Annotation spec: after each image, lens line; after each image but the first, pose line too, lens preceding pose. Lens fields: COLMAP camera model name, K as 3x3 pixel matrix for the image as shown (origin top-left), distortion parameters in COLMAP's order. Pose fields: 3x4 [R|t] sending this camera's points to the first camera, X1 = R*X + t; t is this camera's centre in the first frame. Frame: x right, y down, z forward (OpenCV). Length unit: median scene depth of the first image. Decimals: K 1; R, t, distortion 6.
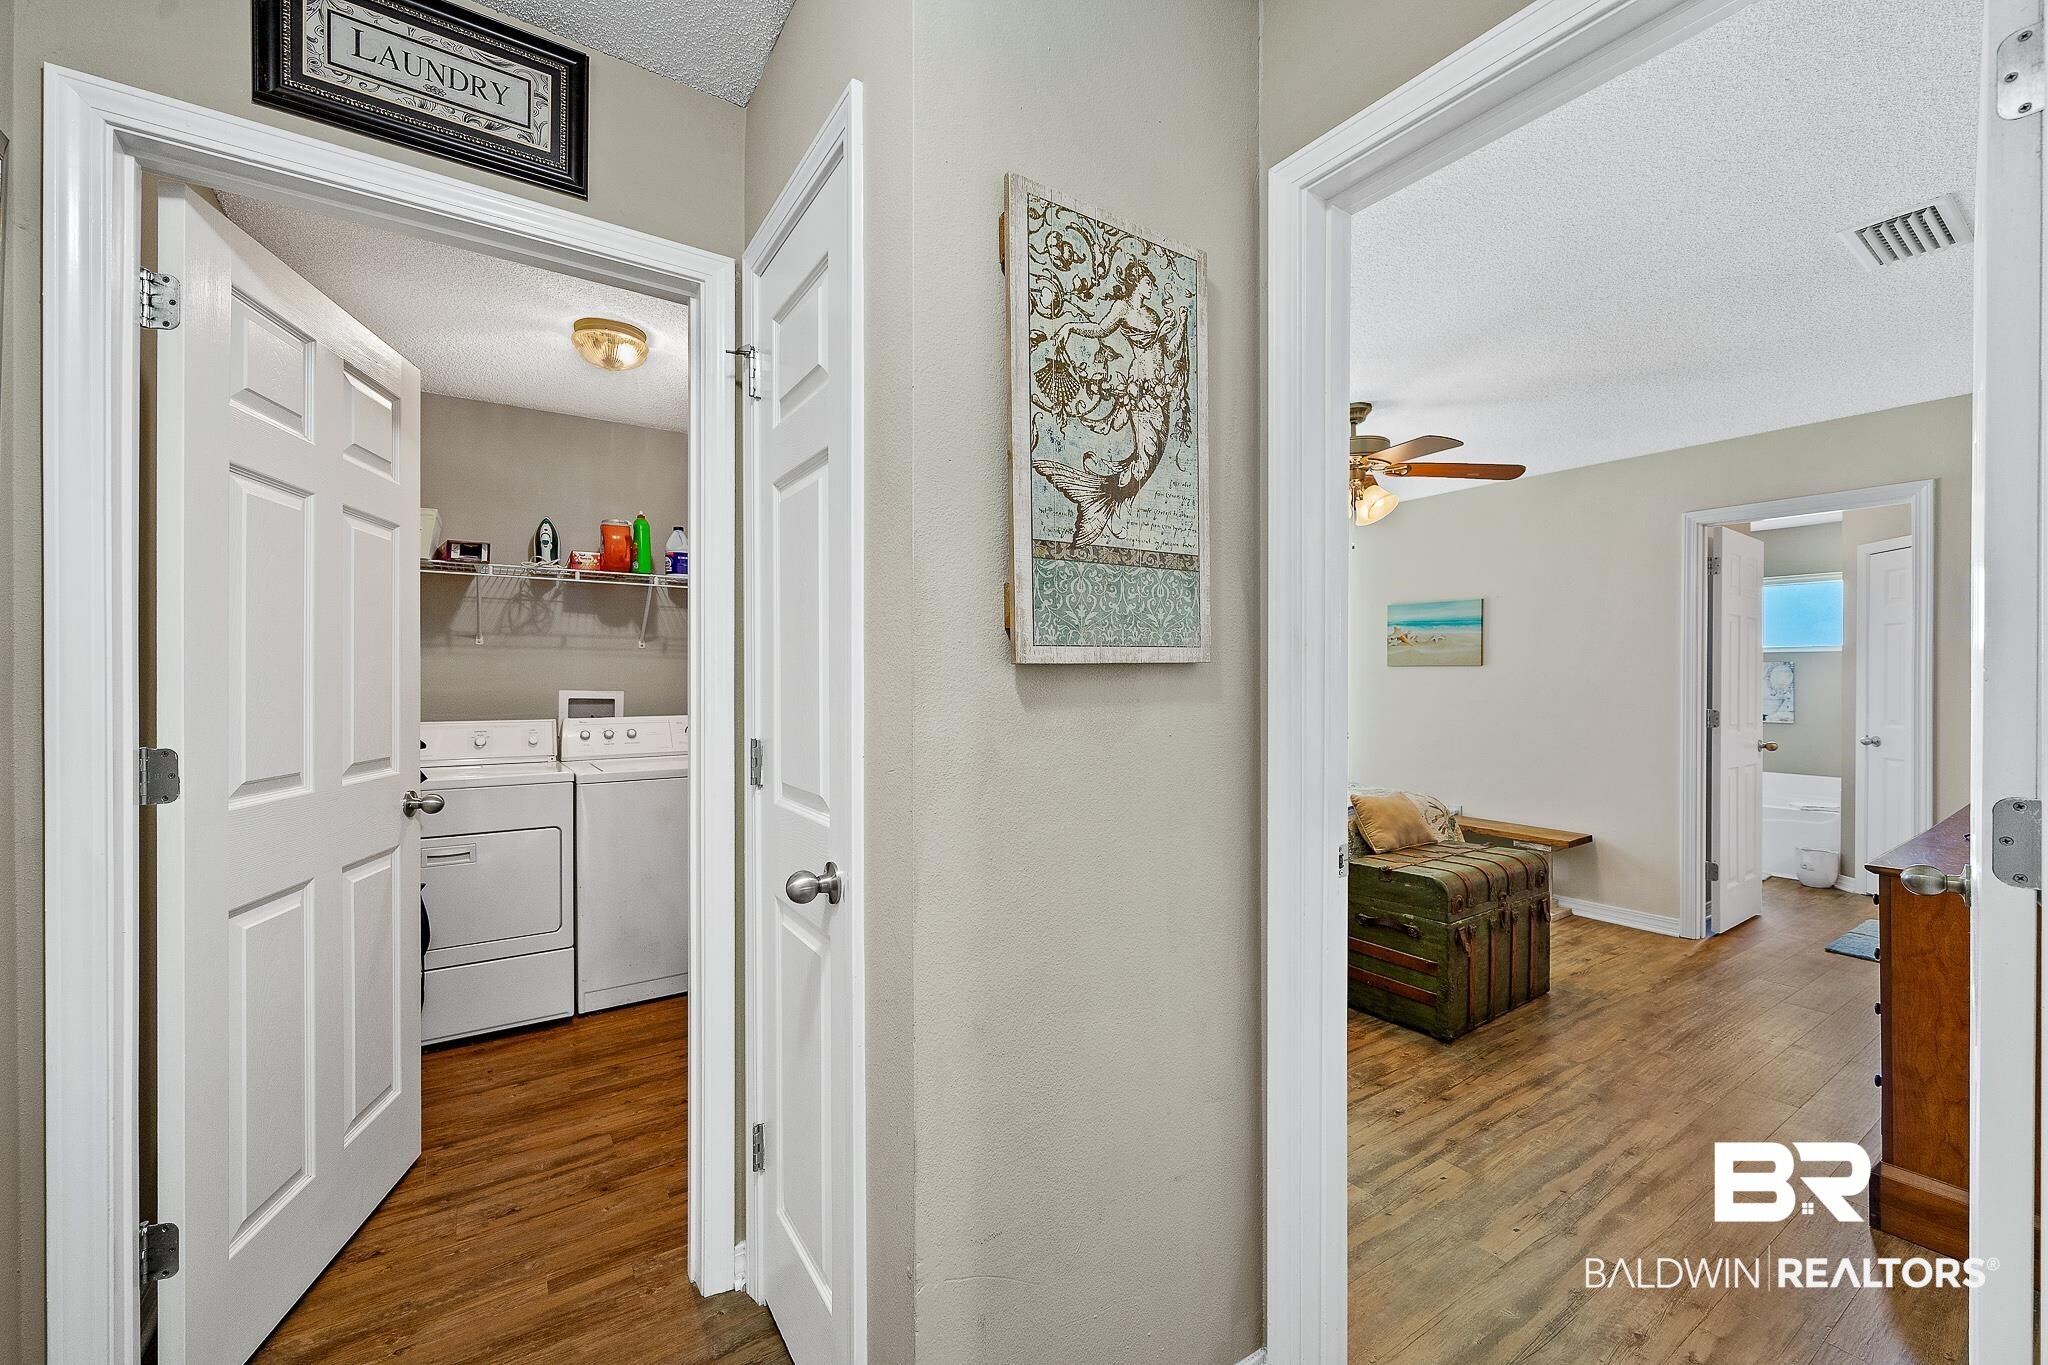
lens RADIAL K [[824.6, 0, 1016.5], [0, 824.6, 675.9], [0, 0, 1]] dist [0.003163, -0.001177]
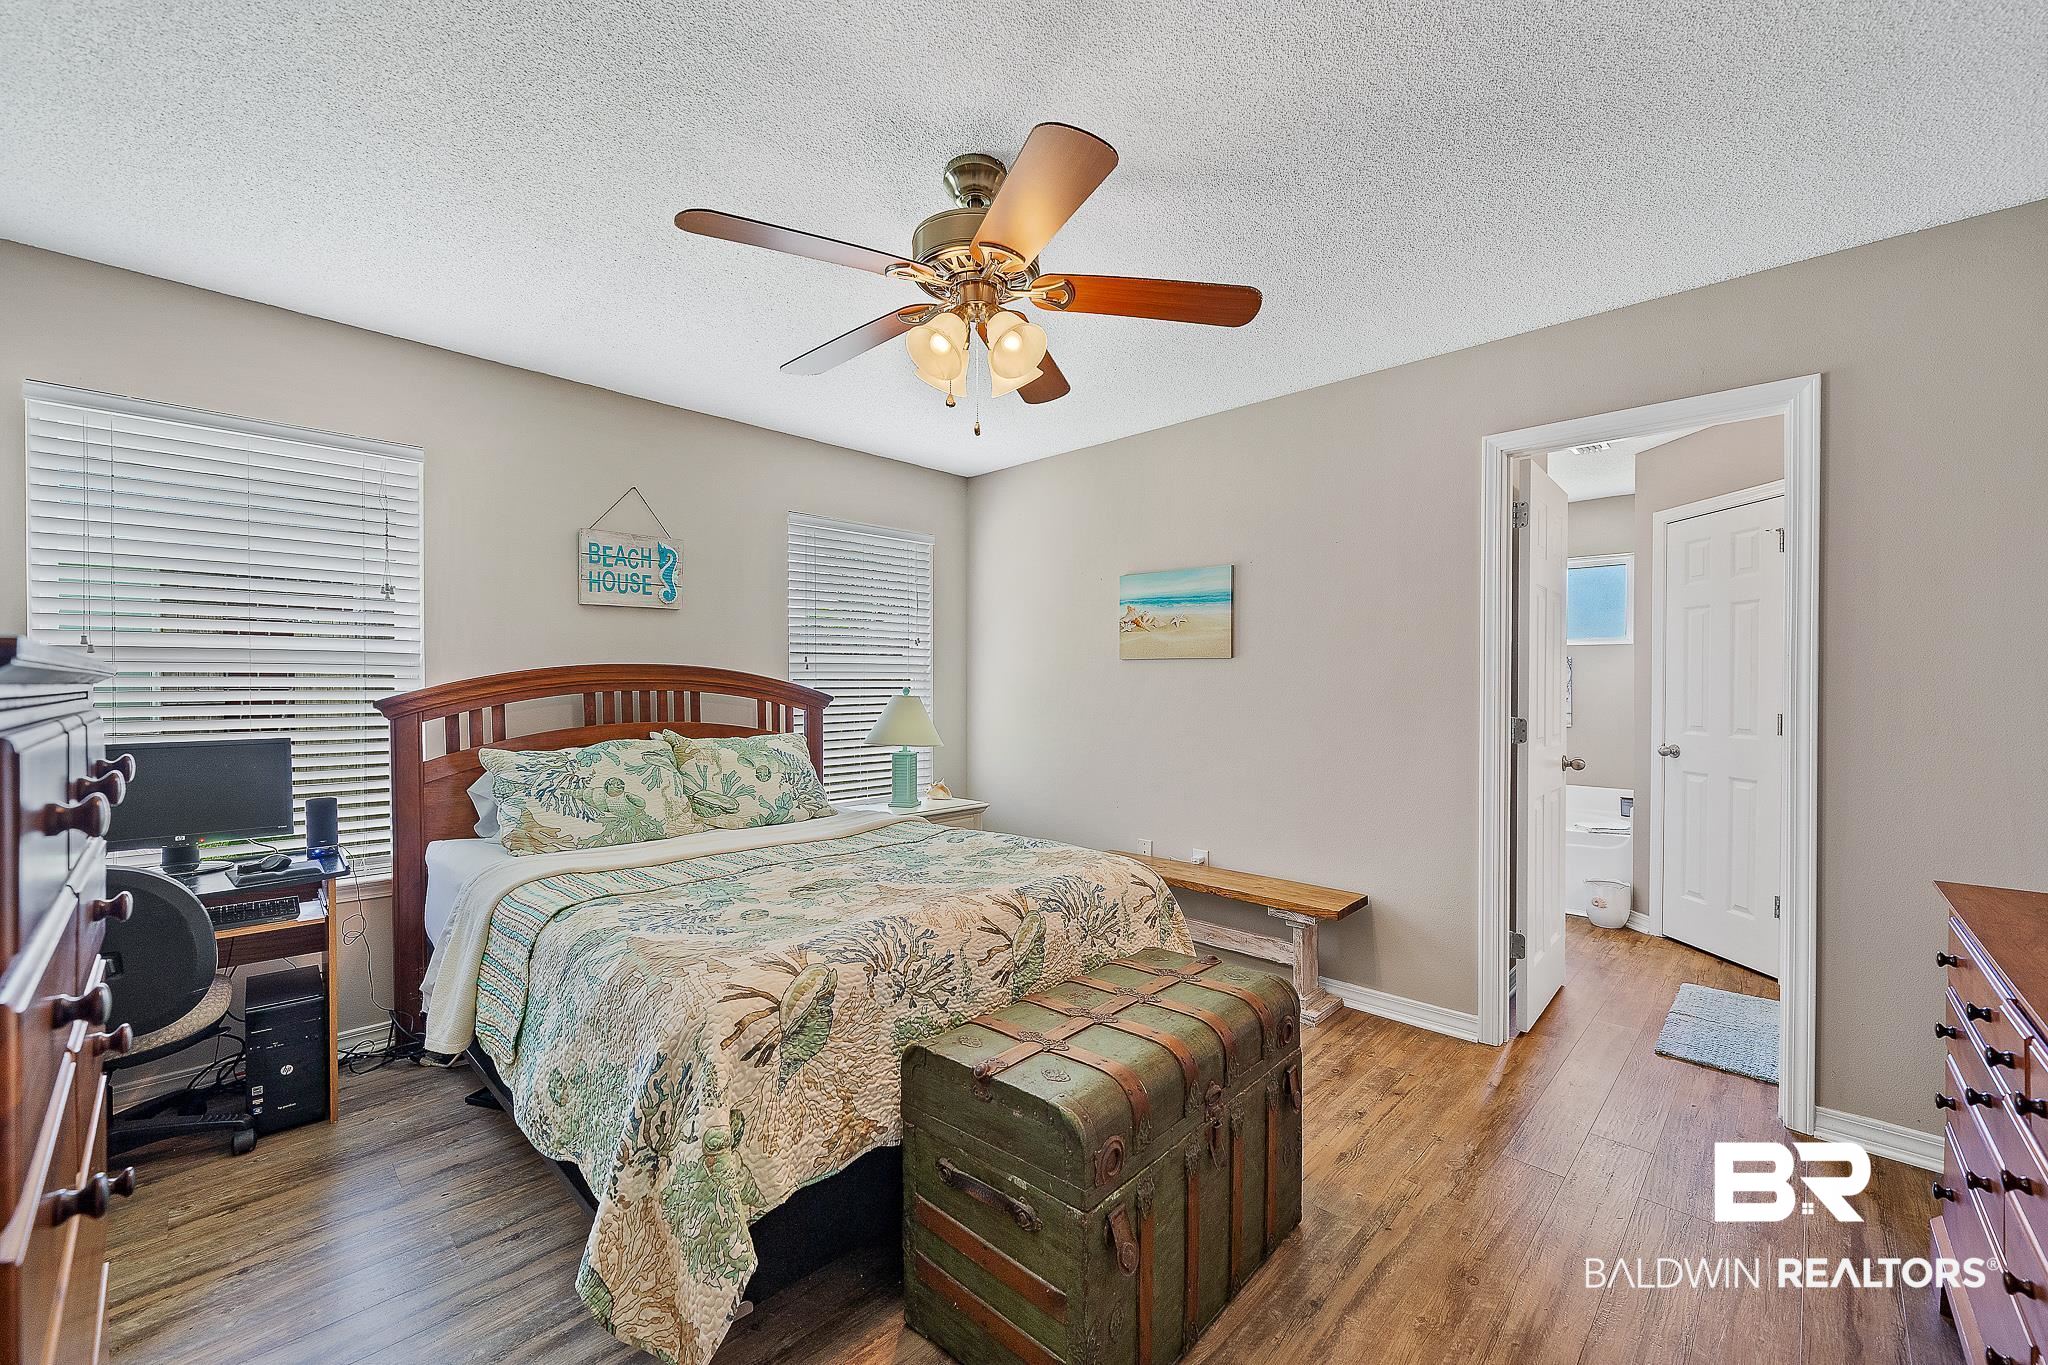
lens RADIAL K [[824.6, 0, 1031.9], [0, 824.6, 686.9], [0, 0, 1]] dist [0.003163, -0.001177]
pose [[0.975590, -0.005579, 0.219529, 0.279384], [0.003367, 0.999940, 0.010450, 0.005583], [-0.219574, -0.009456, 0.975550, 0.400154]]
